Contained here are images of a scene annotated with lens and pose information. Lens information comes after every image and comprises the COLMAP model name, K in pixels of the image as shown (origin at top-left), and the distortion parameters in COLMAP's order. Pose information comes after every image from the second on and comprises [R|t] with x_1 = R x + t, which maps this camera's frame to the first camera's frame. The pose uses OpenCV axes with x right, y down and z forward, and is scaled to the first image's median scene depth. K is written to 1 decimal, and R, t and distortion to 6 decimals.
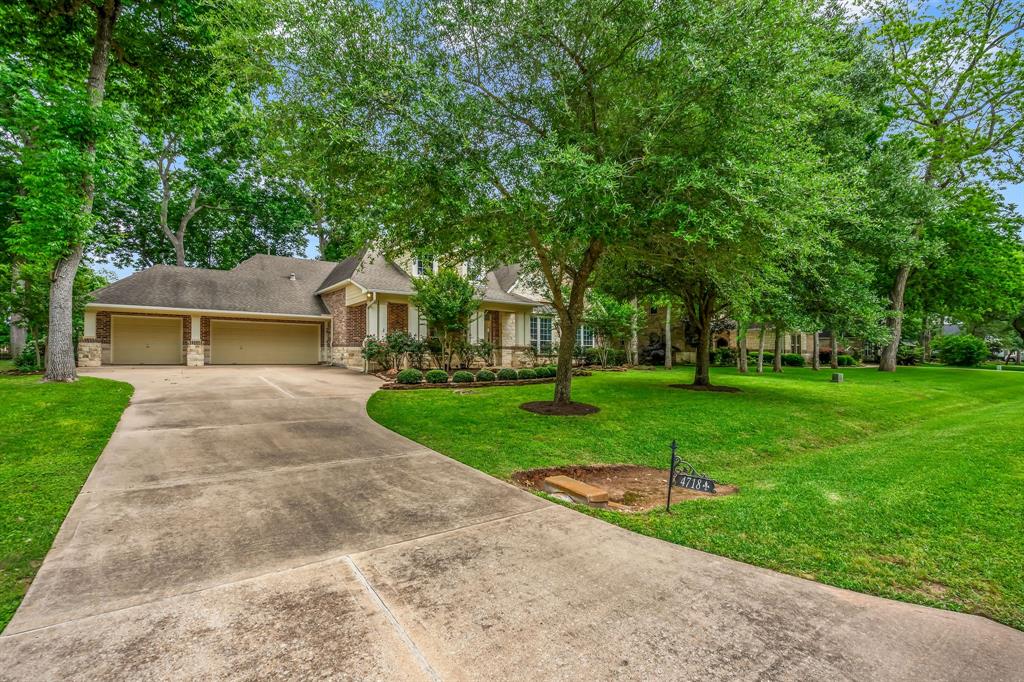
lens RADIAL K [[478.9, 0, 515.2], [0, 478.9, 346.7], [0, 0, 1]] dist [0.019828, -0.000009]
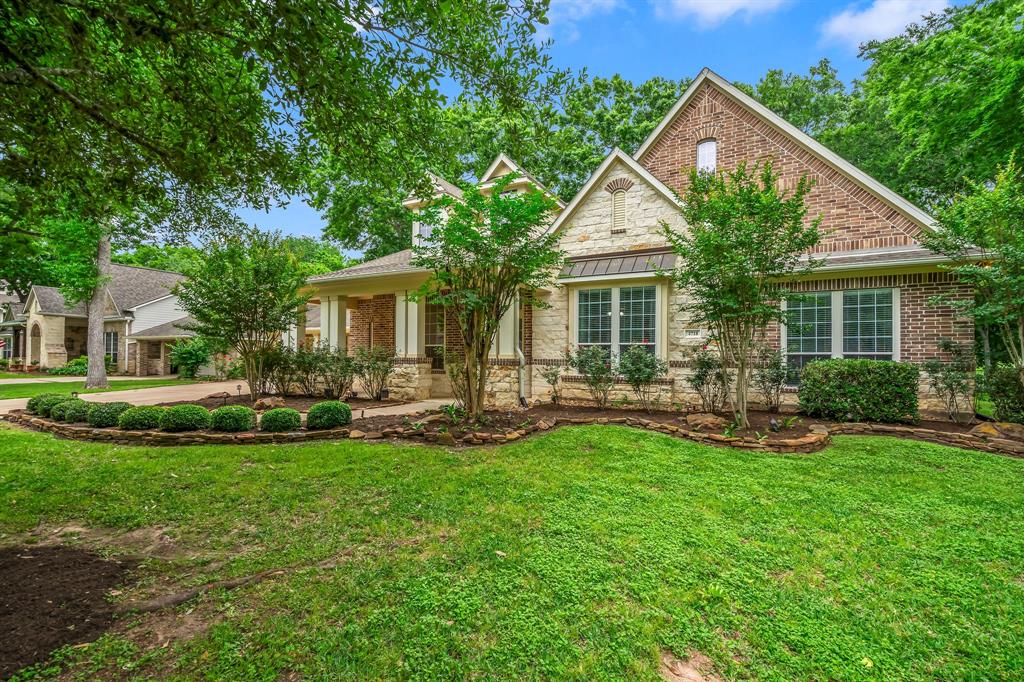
lens RADIAL K [[478.9, 0, 515.2], [0, 478.9, 346.7], [0, 0, 1]] dist [0.019828, -0.000009]
pose [[0.497450, -0.037574, -0.866678, 0.389501], [0.005262, 0.999174, -0.040298, 0.005668], [0.867476, 0.015485, 0.497237, 0.779333]]
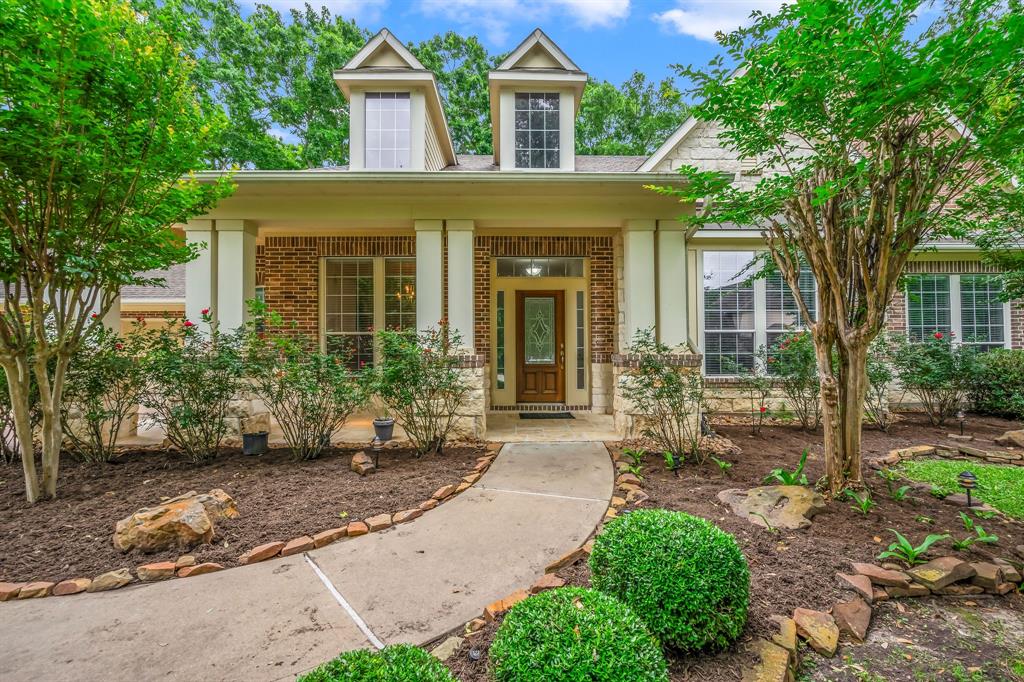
lens RADIAL K [[471.8, 0, 505.8], [0, 471.8, 338.2], [0, 0, 1]] dist [-0.004098, -0.000365]
pose [[0.845224, -0.032786, -0.533406, 0.059792], [0.017431, 0.999277, -0.033800, -0.002297], [0.534128, 0.019271, 0.845184, 0.735156]]
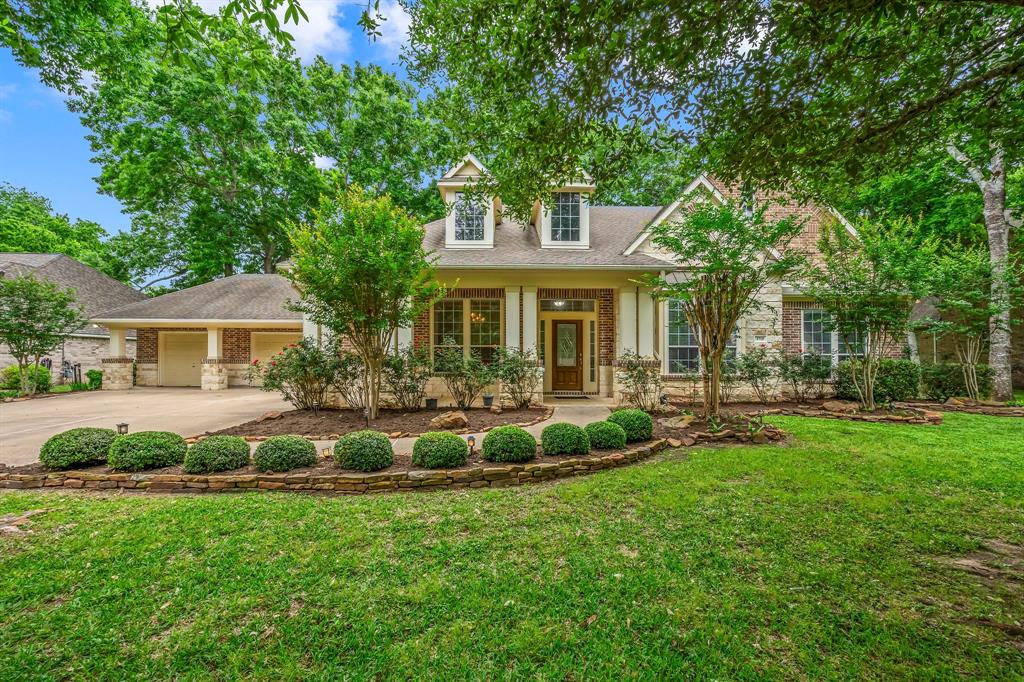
lens RADIAL K [[478.9, 0, 515.2], [0, 478.9, 346.7], [0, 0, 1]] dist [0.019828, -0.000009]
pose [[0.858007, -0.025318, -0.513014, 0.132102], [0.012943, 0.999533, -0.027681, -0.002627], [0.513475, 0.017111, 0.857934, 0.528380]]
